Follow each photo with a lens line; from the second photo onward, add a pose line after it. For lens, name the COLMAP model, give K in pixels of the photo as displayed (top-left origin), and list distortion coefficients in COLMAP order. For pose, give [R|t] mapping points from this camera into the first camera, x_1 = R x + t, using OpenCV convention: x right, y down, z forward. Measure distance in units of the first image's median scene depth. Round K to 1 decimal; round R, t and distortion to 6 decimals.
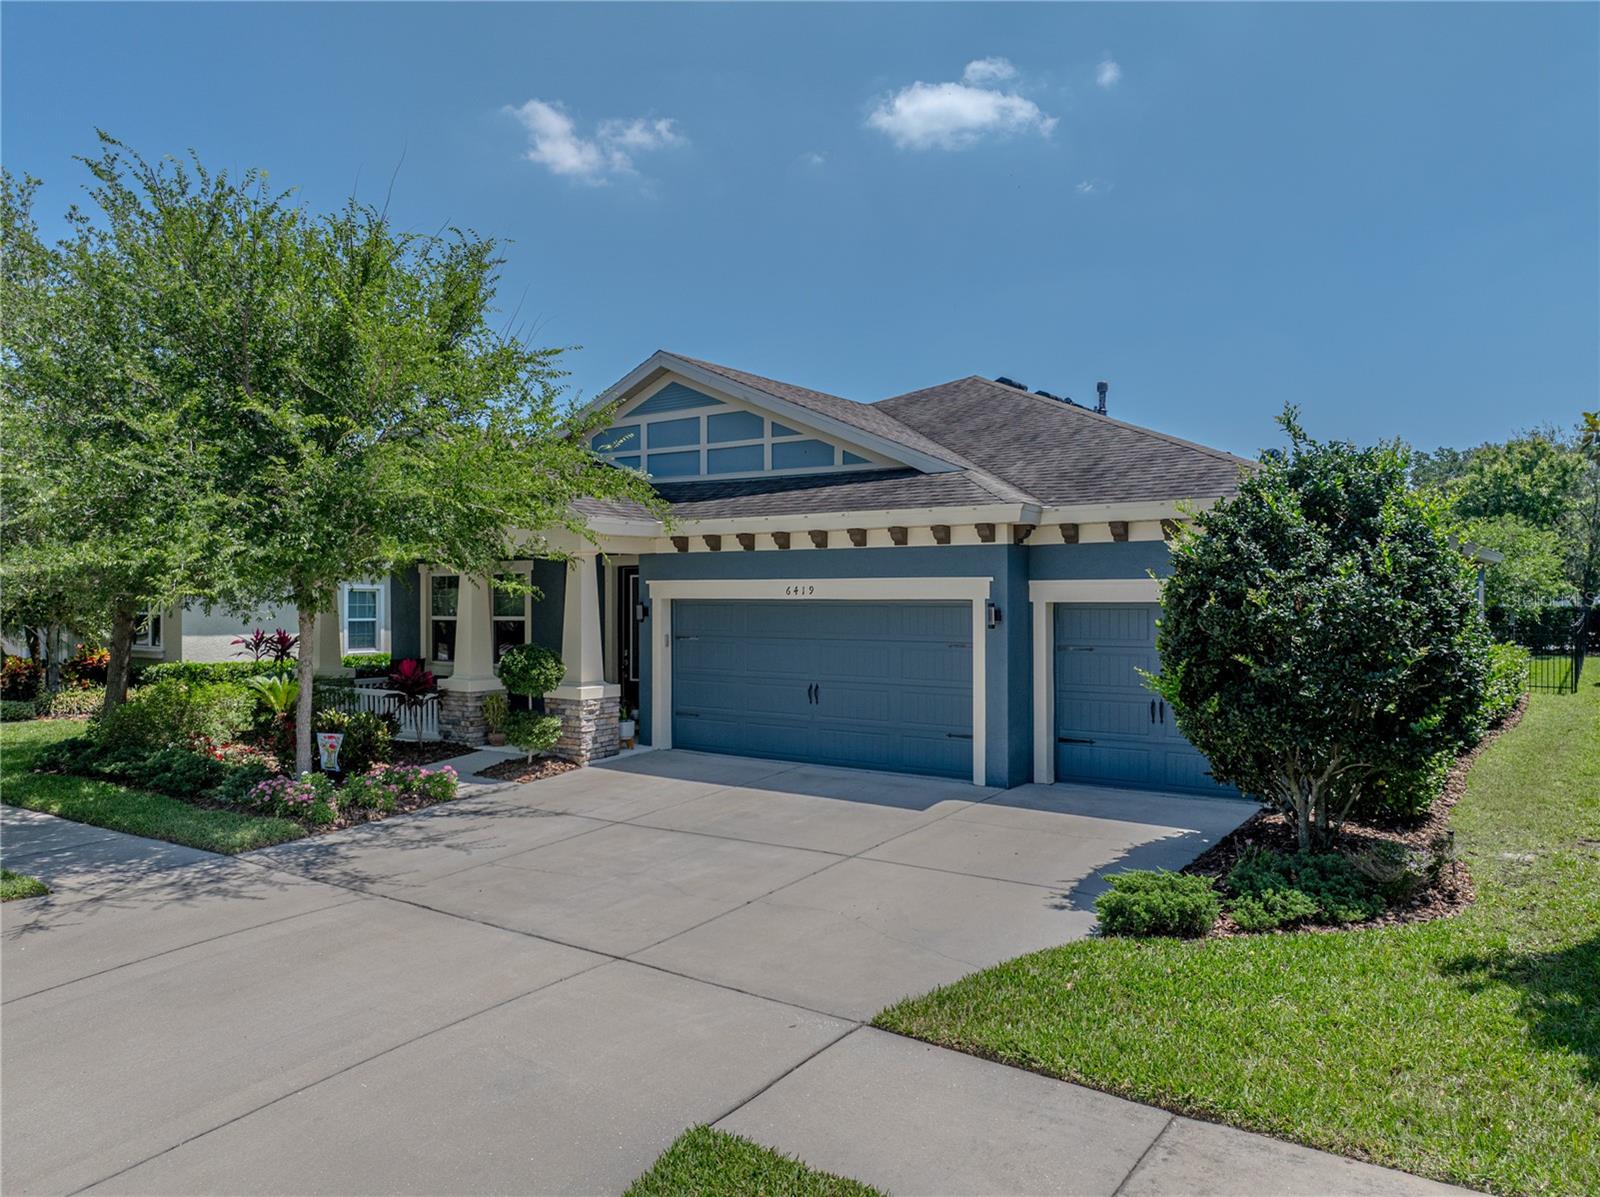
lens RADIAL K [[1120.2, 0, 802.1], [0, 1120.2, 592.2], [0, 0, 1]] dist [-0.025946, 0.011344]
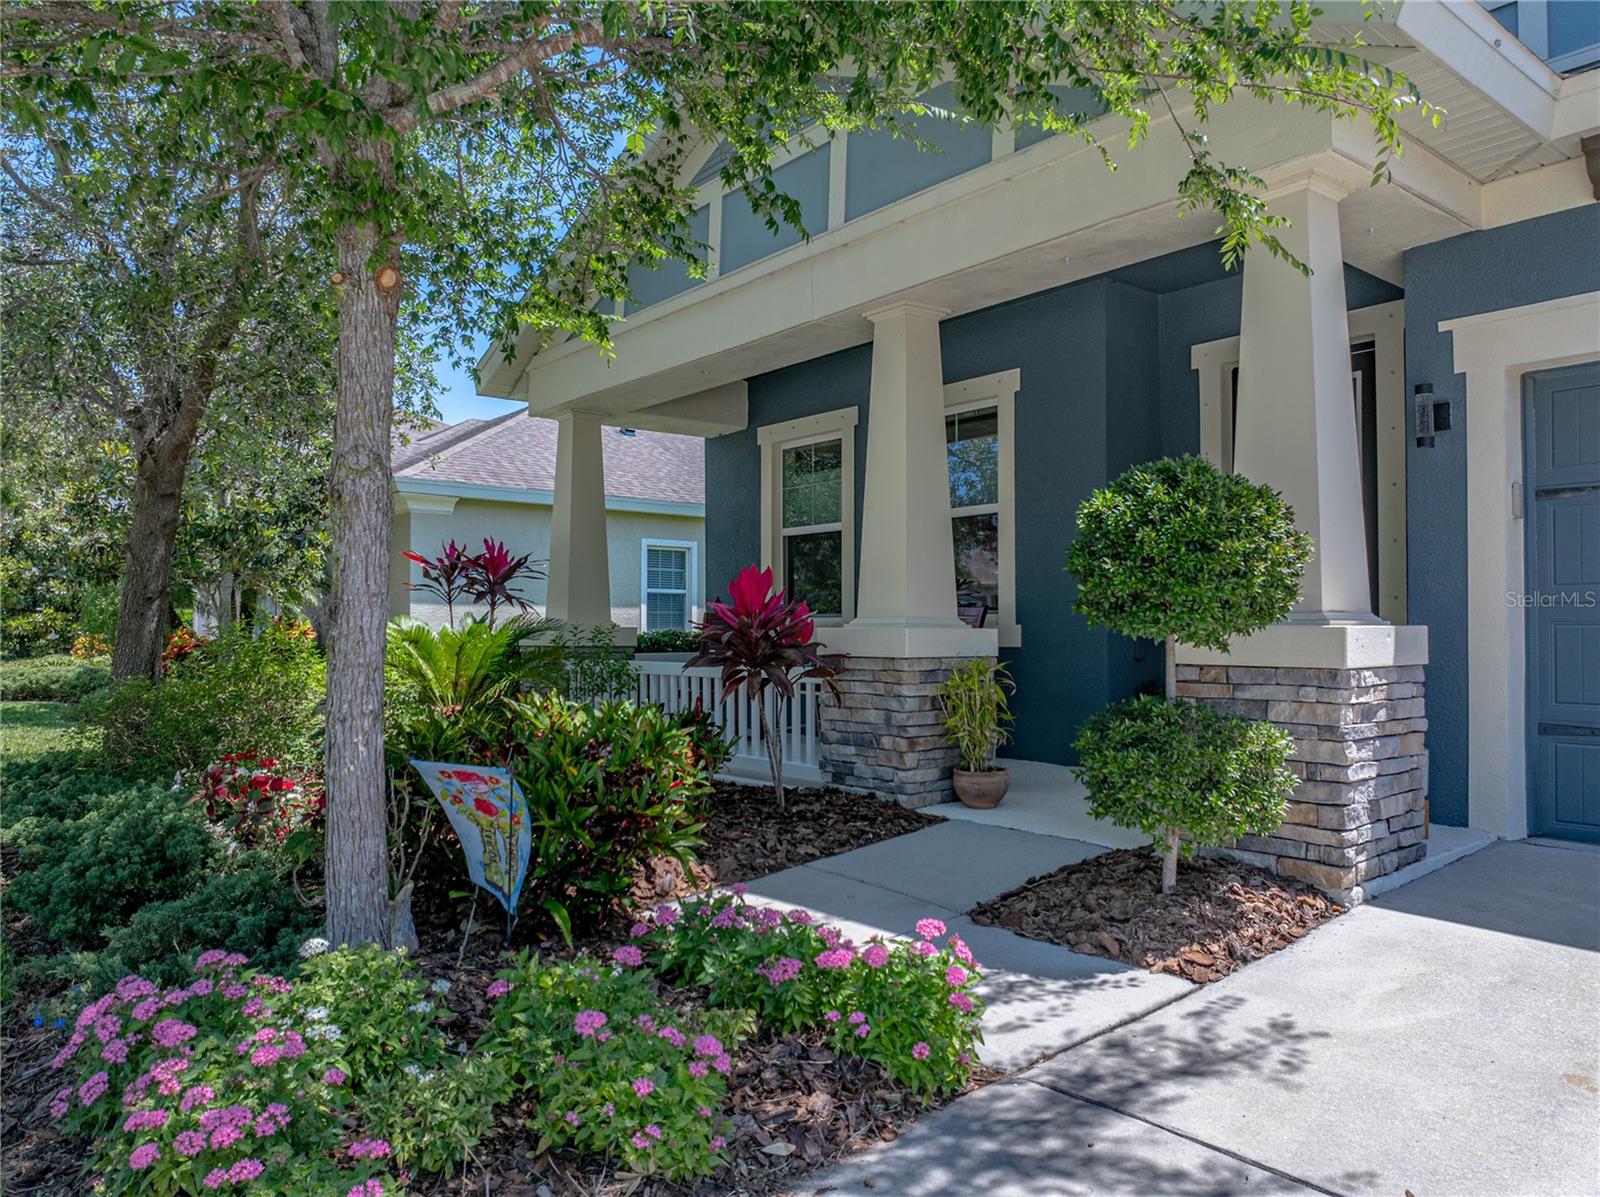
lens RADIAL K [[1120.2, 0, 799.6], [0, 1120.2, 606.5], [0, 0, 1]] dist [-0.025946, 0.011344]
pose [[0.963547, -0.005653, -0.267478, -0.233027], [0.002068, 0.999904, -0.013683, 0.077512], [0.267530, 0.012631, 0.963467, 0.636340]]
